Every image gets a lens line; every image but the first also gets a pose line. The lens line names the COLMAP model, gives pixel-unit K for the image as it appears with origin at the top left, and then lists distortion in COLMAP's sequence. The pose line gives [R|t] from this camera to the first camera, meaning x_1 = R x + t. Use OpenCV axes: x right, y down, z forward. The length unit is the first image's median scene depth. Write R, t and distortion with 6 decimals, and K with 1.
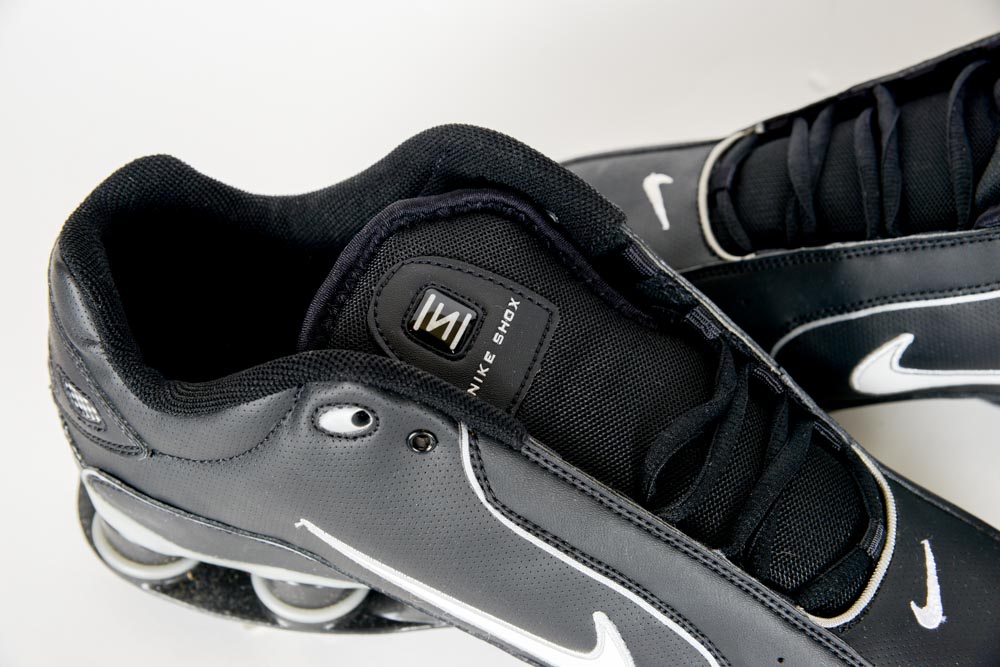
lens RADIAL K [[1667.3, 0, 522.2], [0, 1667.3, 192.1], [0, 0, 1]] dist [-0.566012, 2.883298]
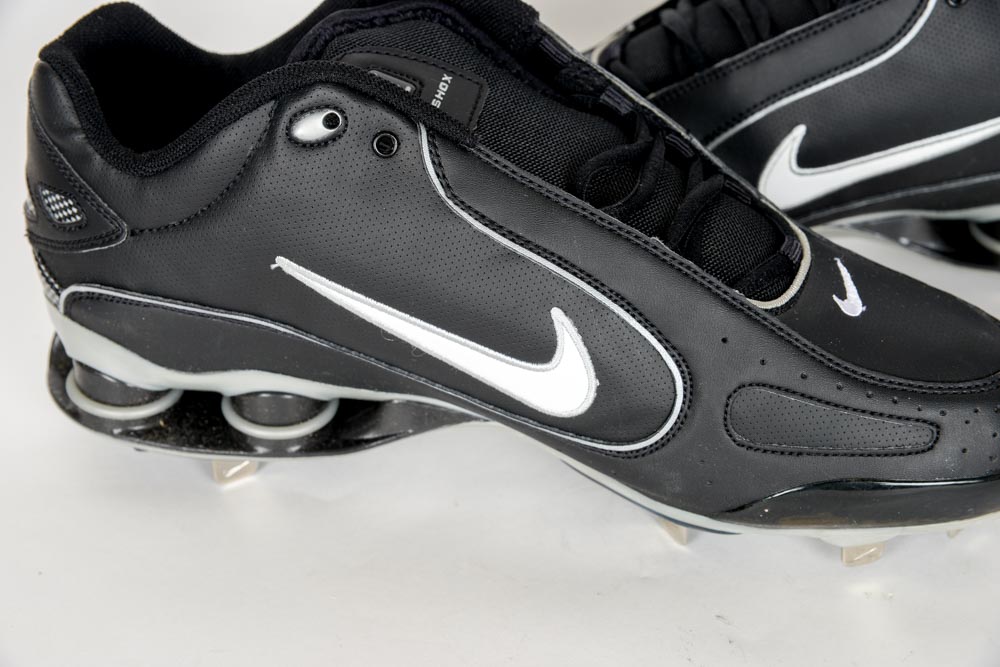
lens RADIAL K [[1625.3, 0, 500.0], [0, 1625.3, 333.5], [0, 0, 1]] dist [0.067527, 0.006705]
pose [[0.993767, -0.076502, 0.081087, -0.080654], [0.093667, 0.967416, -0.235228, 0.528519], [-0.060450, 0.241357, 0.968552, -0.058763]]
